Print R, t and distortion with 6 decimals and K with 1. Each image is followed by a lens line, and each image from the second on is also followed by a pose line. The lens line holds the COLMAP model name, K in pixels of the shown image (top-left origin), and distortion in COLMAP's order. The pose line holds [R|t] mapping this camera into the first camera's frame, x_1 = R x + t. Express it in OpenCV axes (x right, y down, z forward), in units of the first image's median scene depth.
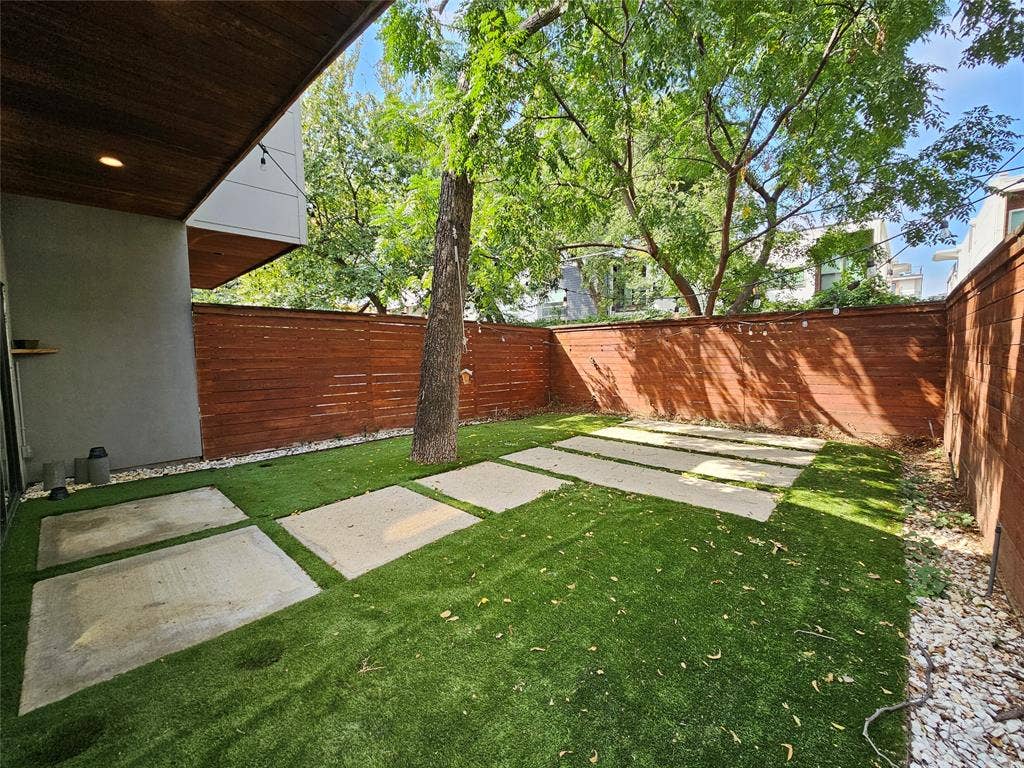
lens RADIAL K [[420.0, 0, 508.8], [0, 420.0, 386.7], [0, 0, 1]] dist [0.000810, -0.000171]
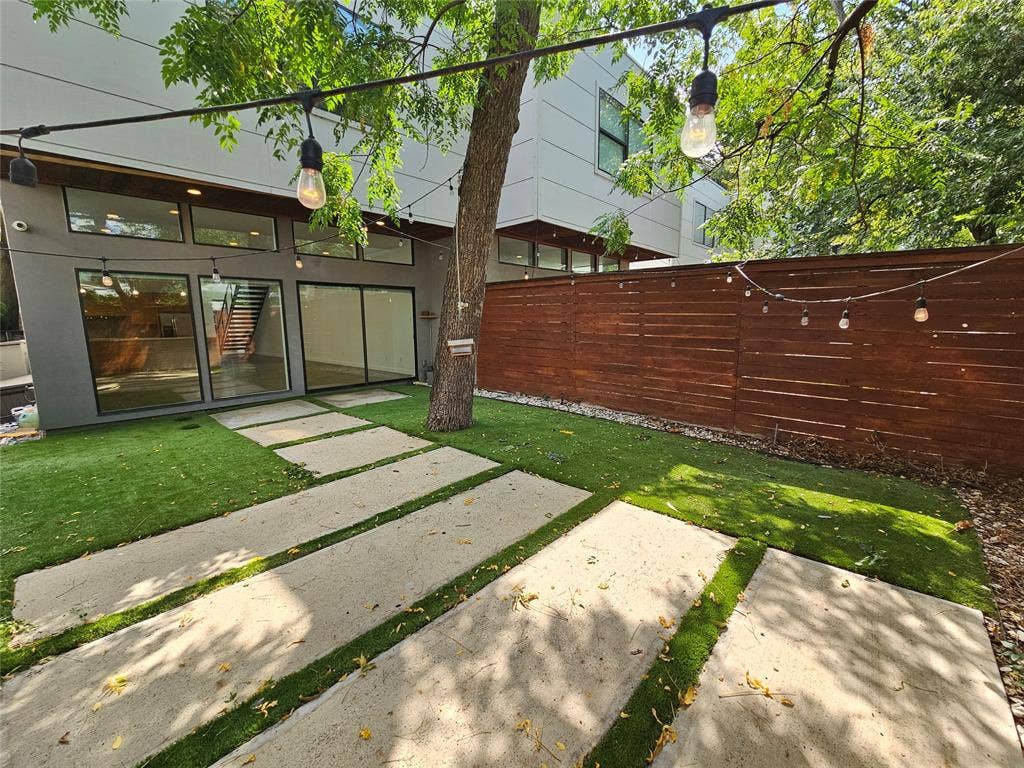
lens RADIAL K [[420.0, 0, 509.3], [0, 420.0, 383.9], [0, 0, 1]] dist [0.000810, -0.000171]
pose [[0.003185, 0.157753, -0.987473, 0.821720], [-0.071552, 0.984983, 0.157124, -0.095030], [0.997432, 0.070155, 0.014425, 1.181079]]
